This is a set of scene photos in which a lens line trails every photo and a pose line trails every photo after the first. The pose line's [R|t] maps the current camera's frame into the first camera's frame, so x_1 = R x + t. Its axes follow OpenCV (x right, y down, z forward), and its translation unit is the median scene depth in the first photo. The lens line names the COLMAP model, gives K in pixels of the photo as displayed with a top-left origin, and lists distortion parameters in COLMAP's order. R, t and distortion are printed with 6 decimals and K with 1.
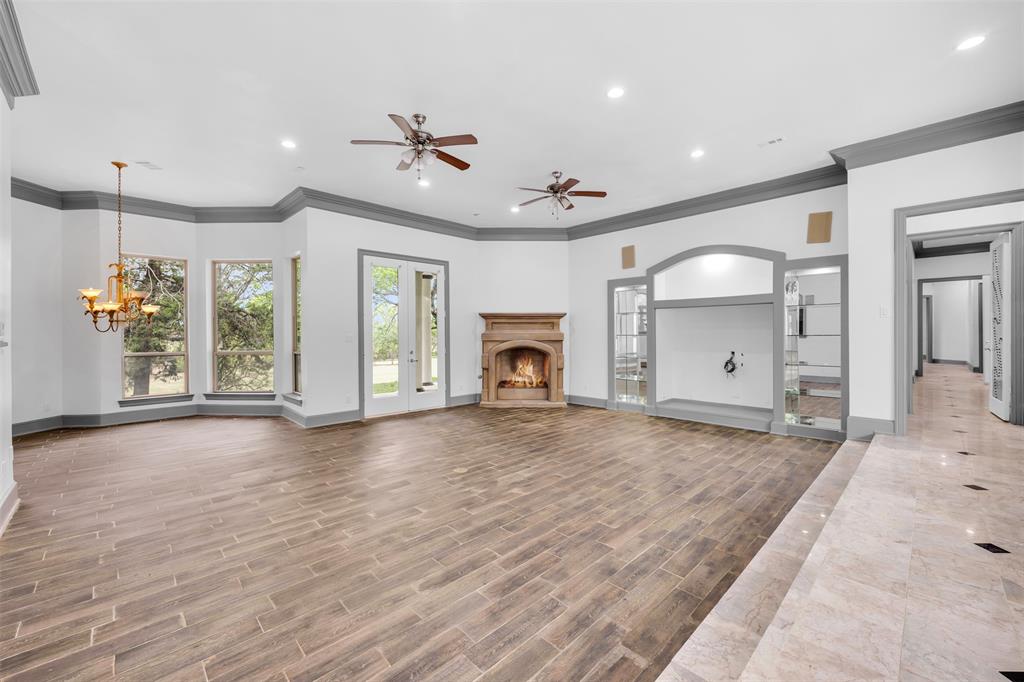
lens RADIAL K [[411.5, 0, 514.0], [0, 411.5, 335.7], [0, 0, 1]] dist [-0.002252, 0.000170]
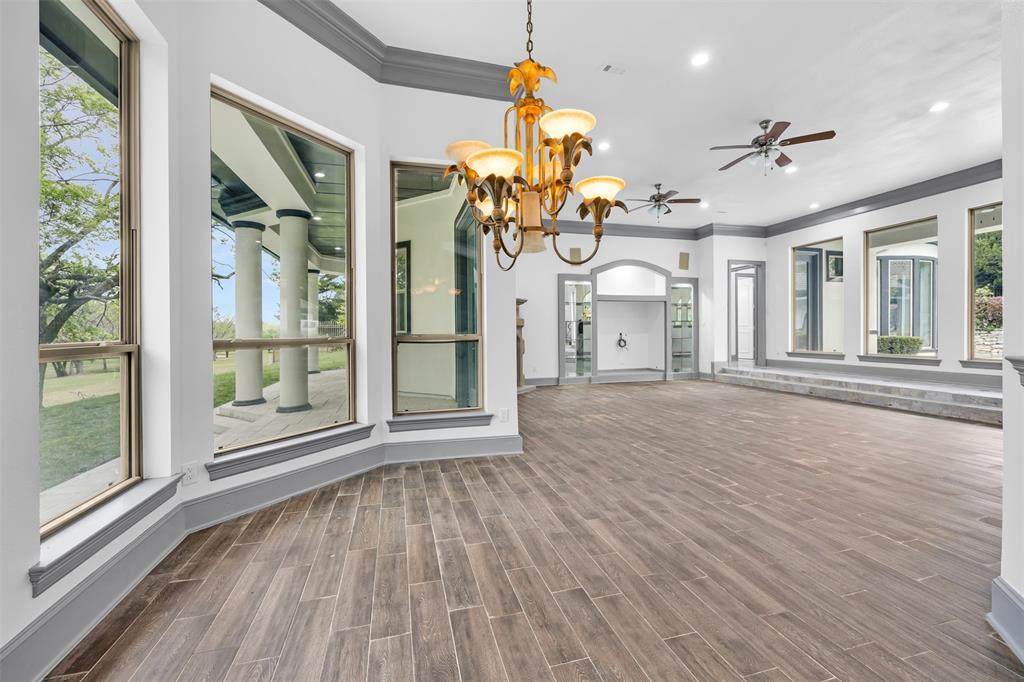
lens RADIAL K [[411.5, 0, 510.6], [0, 411.5, 335.4], [0, 0, 1]] dist [-0.002252, 0.000170]
pose [[0.486539, -0.009257, 0.873610, -0.957284], [0.009872, 0.999938, 0.005098, 0.035509], [-0.873603, 0.006144, 0.486601, 0.634022]]
